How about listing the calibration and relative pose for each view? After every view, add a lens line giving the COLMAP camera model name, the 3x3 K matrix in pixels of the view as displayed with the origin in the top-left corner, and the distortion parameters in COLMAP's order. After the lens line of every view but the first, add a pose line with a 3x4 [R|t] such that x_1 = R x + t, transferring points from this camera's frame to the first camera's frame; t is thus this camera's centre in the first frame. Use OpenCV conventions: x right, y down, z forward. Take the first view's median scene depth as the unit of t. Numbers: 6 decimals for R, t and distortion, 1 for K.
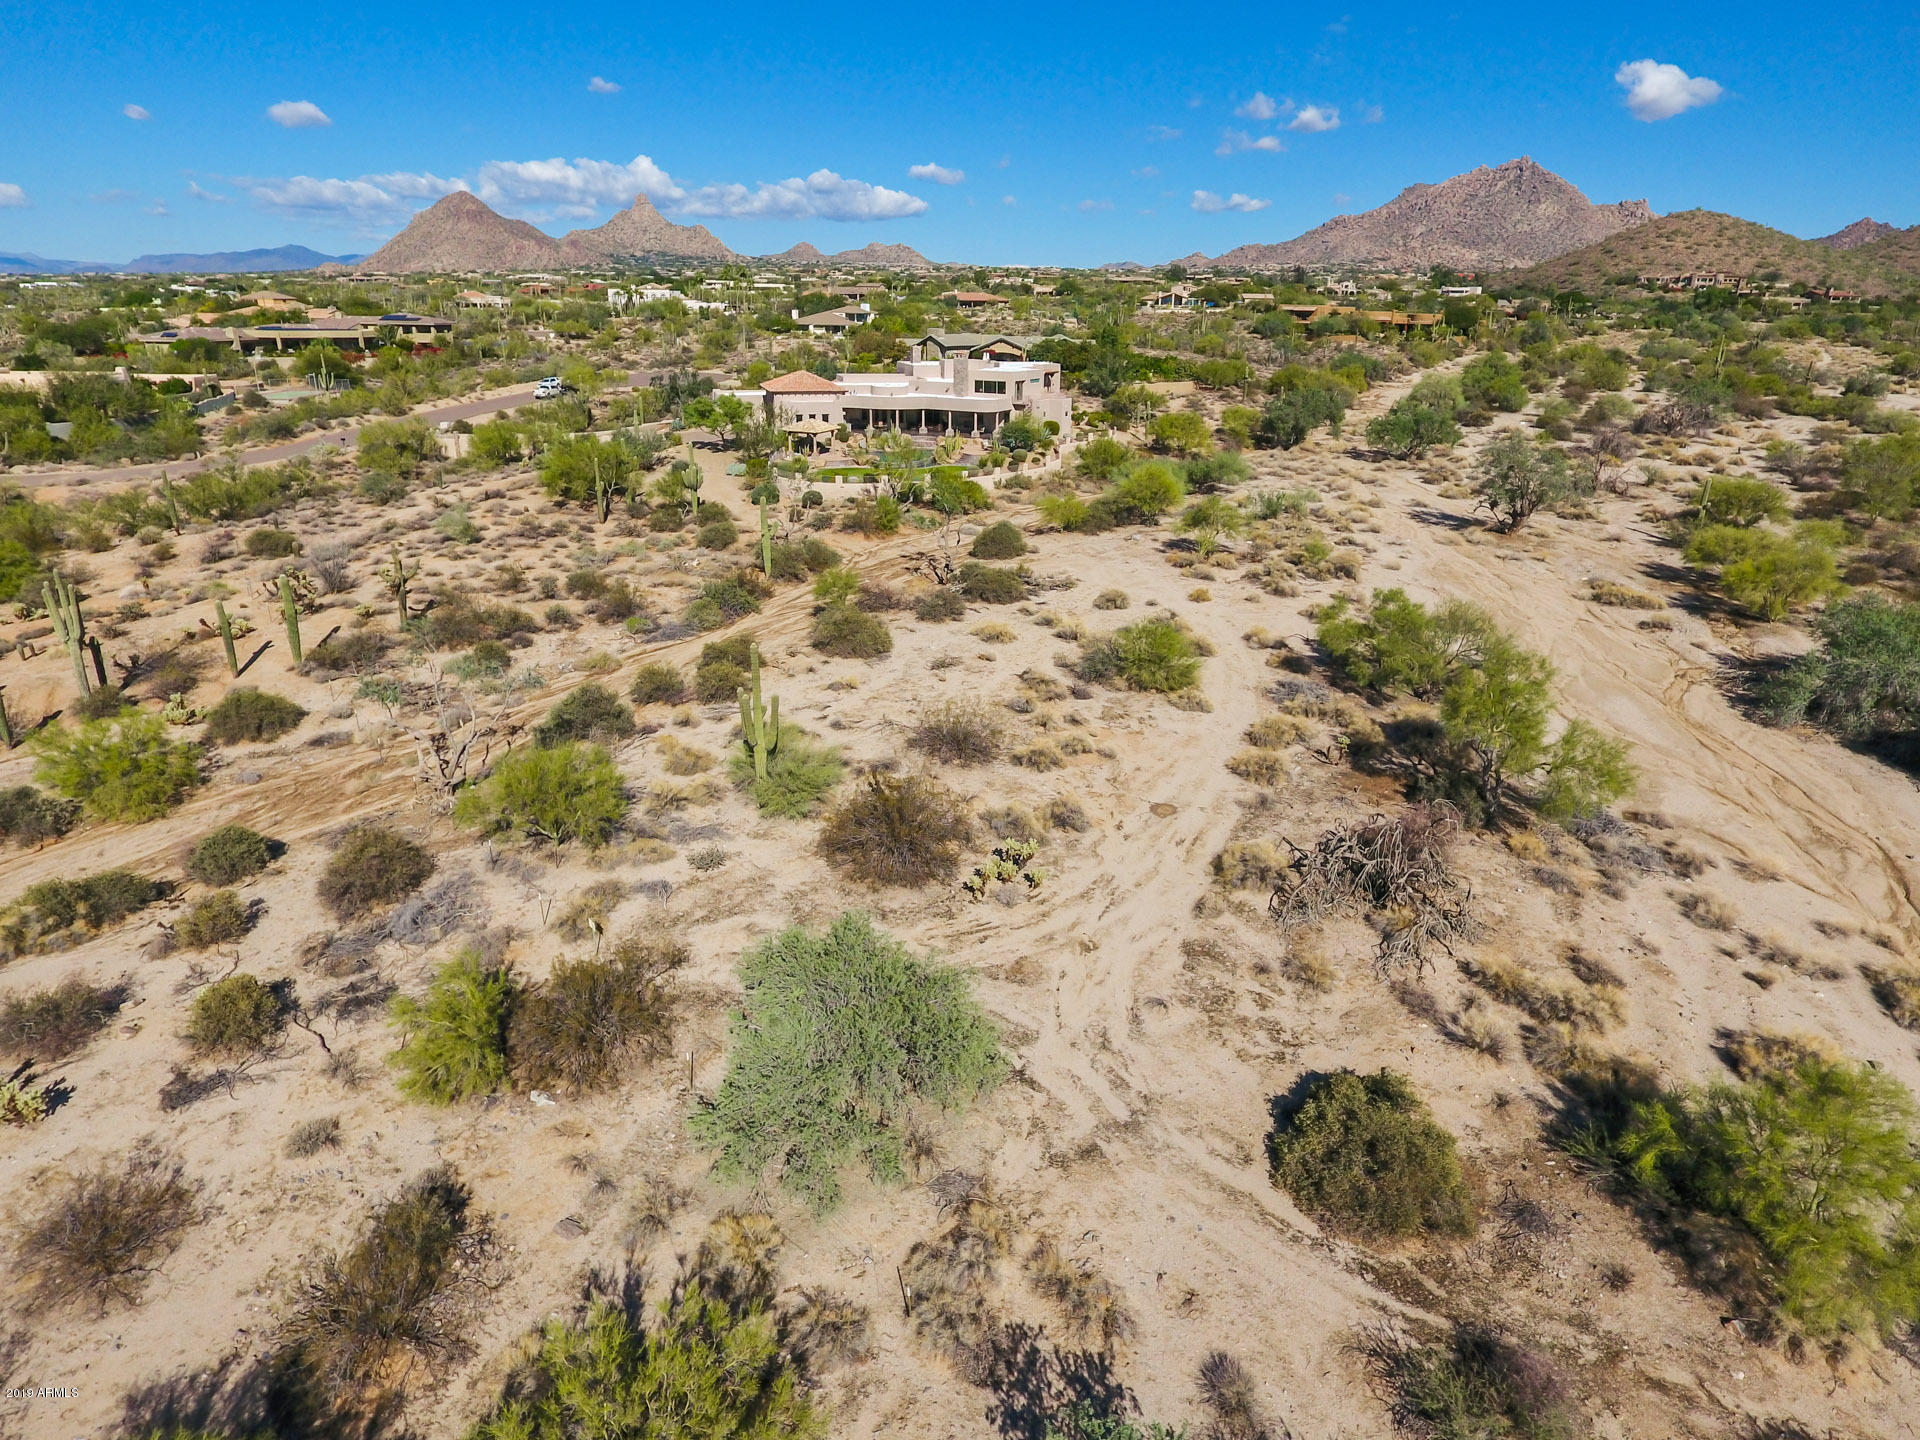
lens RADIAL K [[1116.4, 0, 979.5], [0, 1116.4, 714.7], [0, 0, 1]] dist [-0.006944, 0.001434]
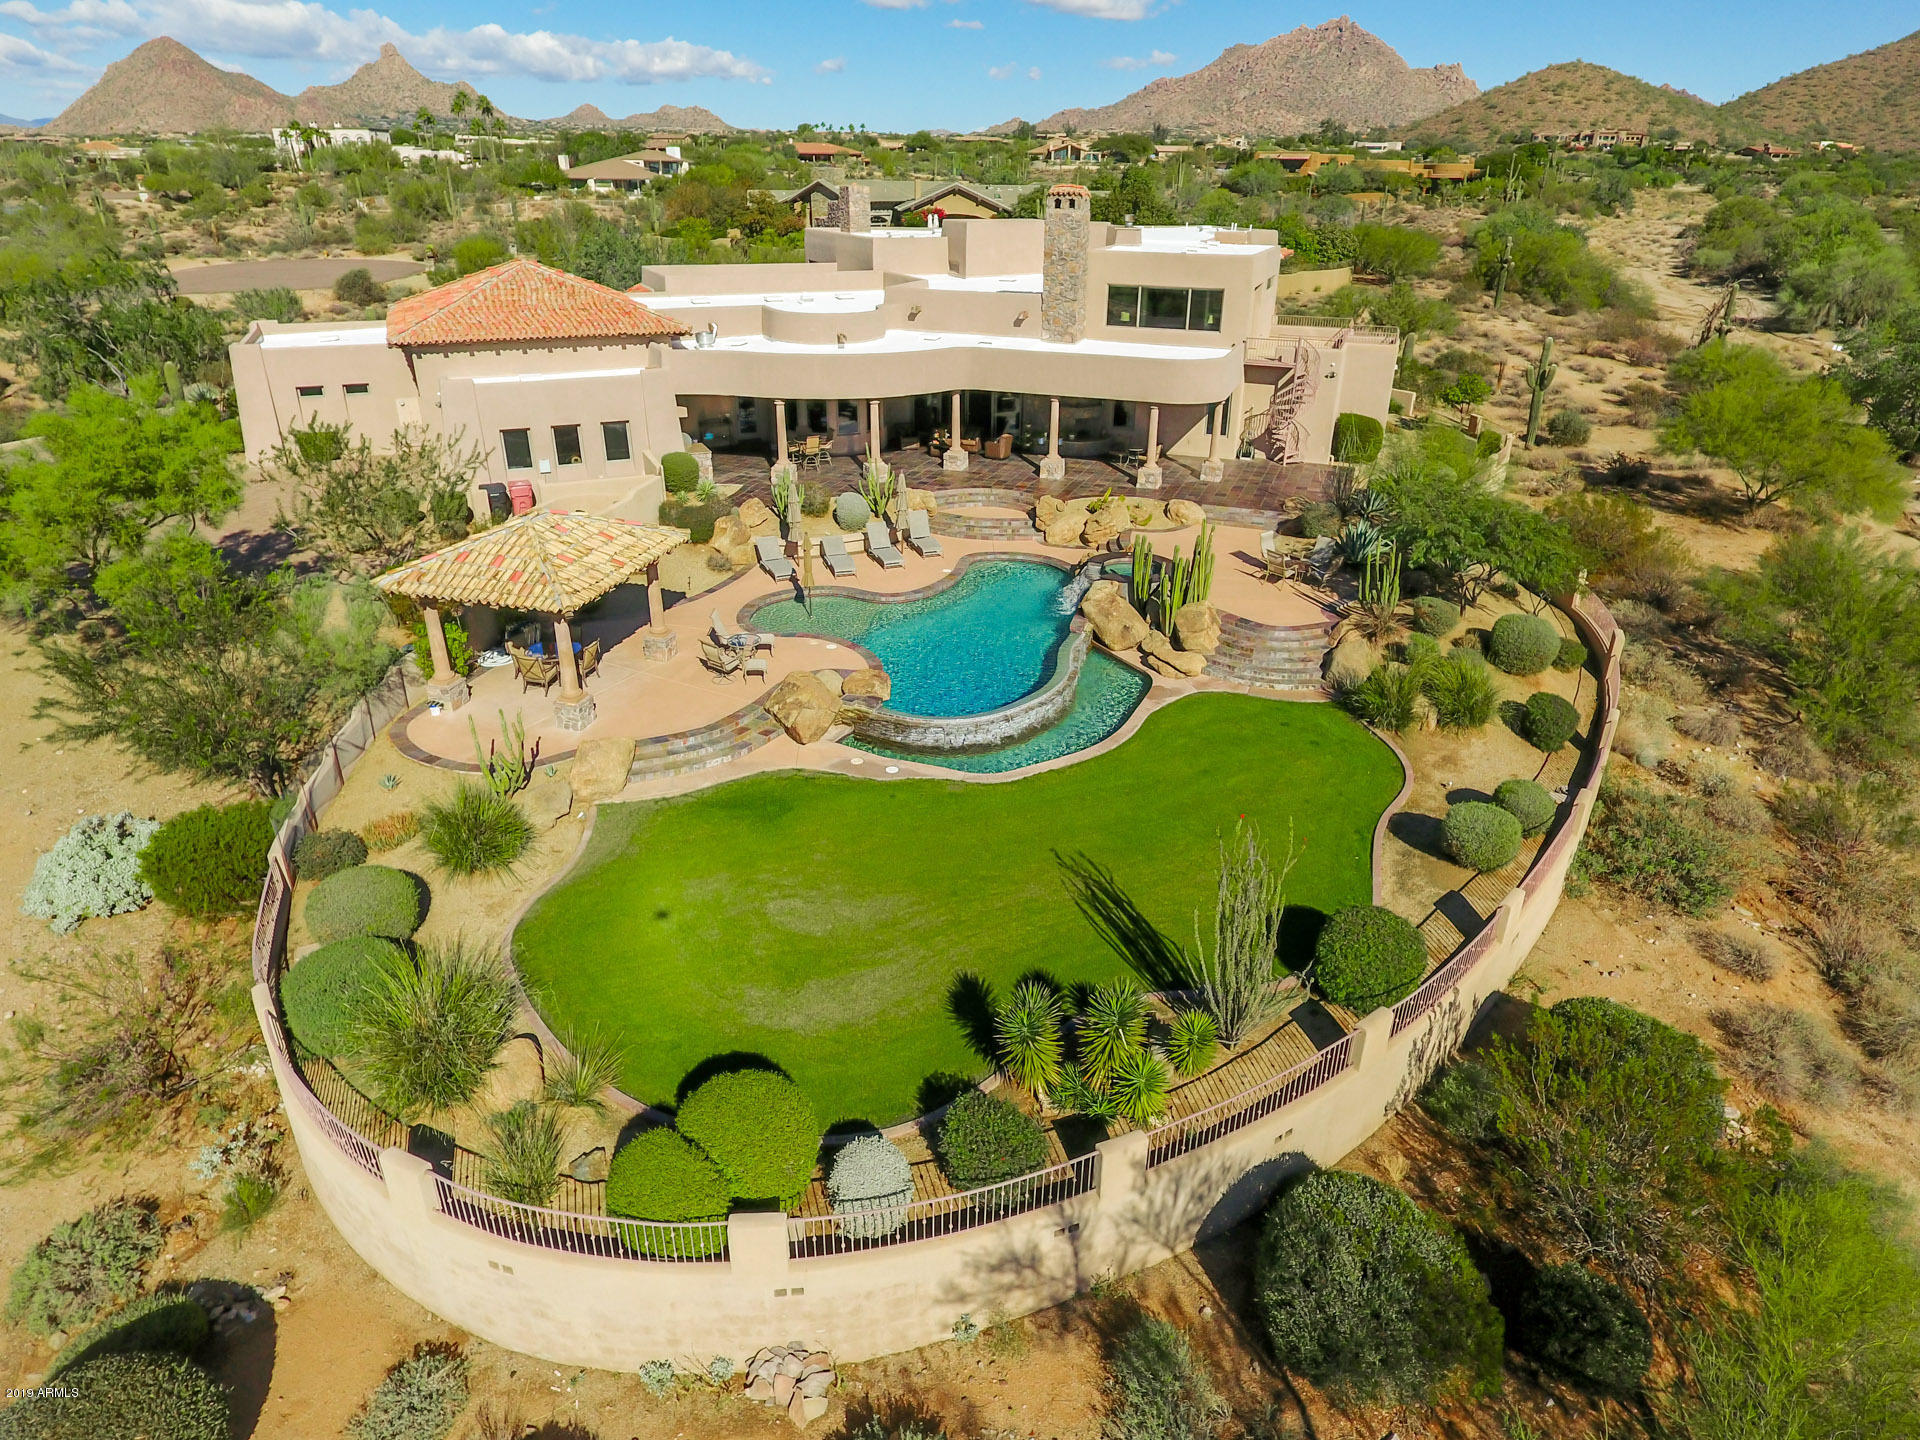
lens RADIAL K [[1116.4, 0, 979.5], [0, 1116.4, 714.7], [0, 0, 1]] dist [-0.006944, 0.001434]
pose [[0.987893, -0.068211, 0.139338, -0.042227], [0.054296, 0.993370, 0.101333, -0.100668], [-0.145326, -0.092541, 0.985047, 0.323353]]
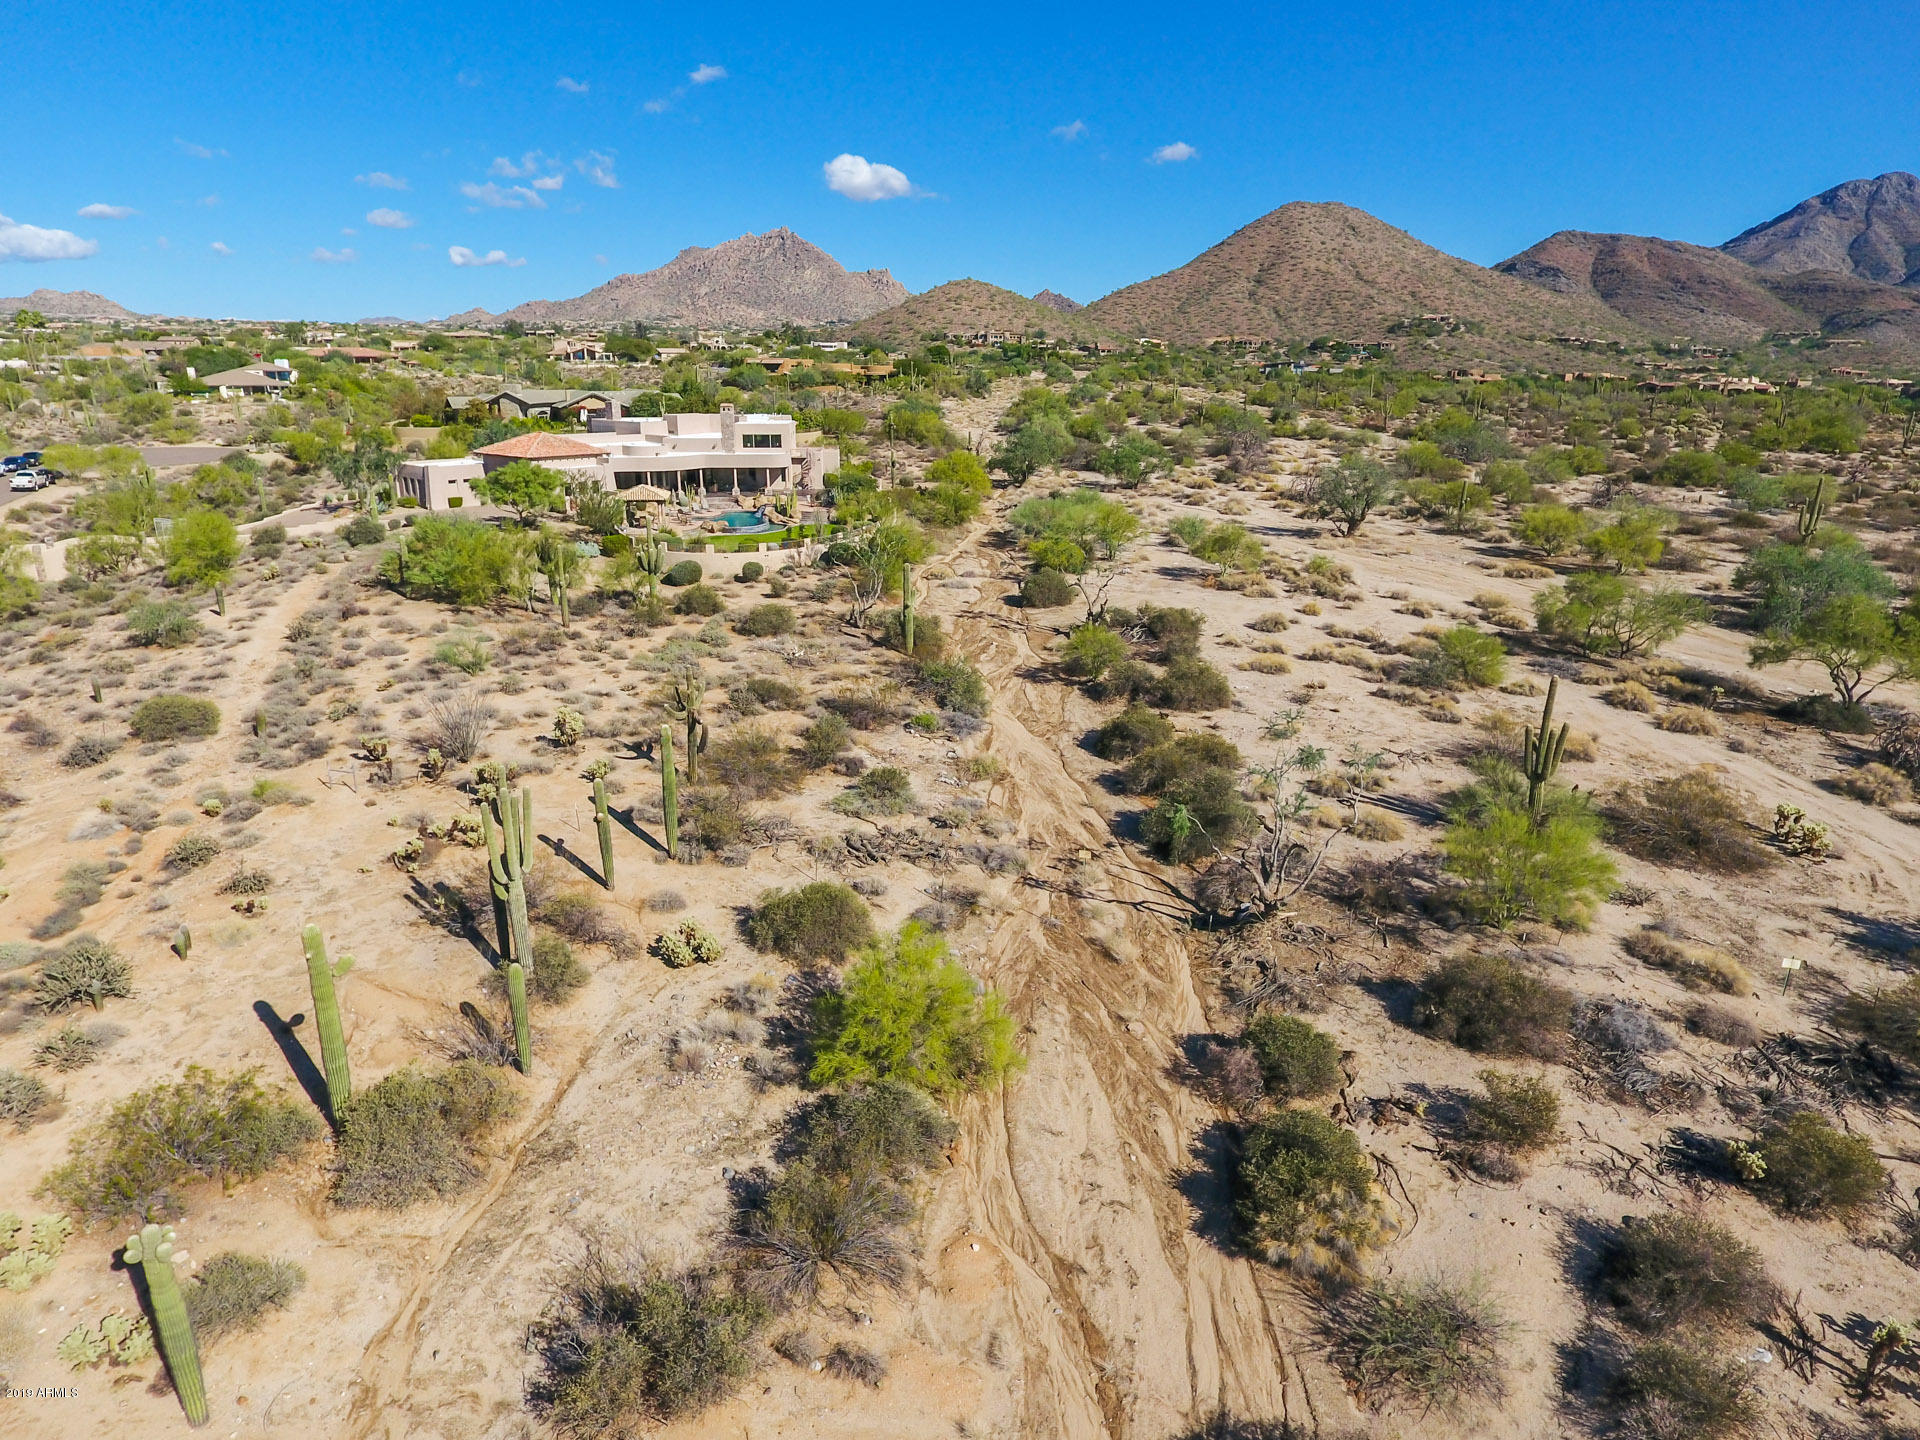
lens RADIAL K [[1116.4, 0, 979.5], [0, 1116.4, 714.7], [0, 0, 1]] dist [-0.006944, 0.001434]
pose [[0.831630, -0.172750, 0.527778, -0.171898], [0.196428, 0.980452, 0.011402, -0.021083], [-0.519430, 0.094188, 0.849306, 0.064086]]
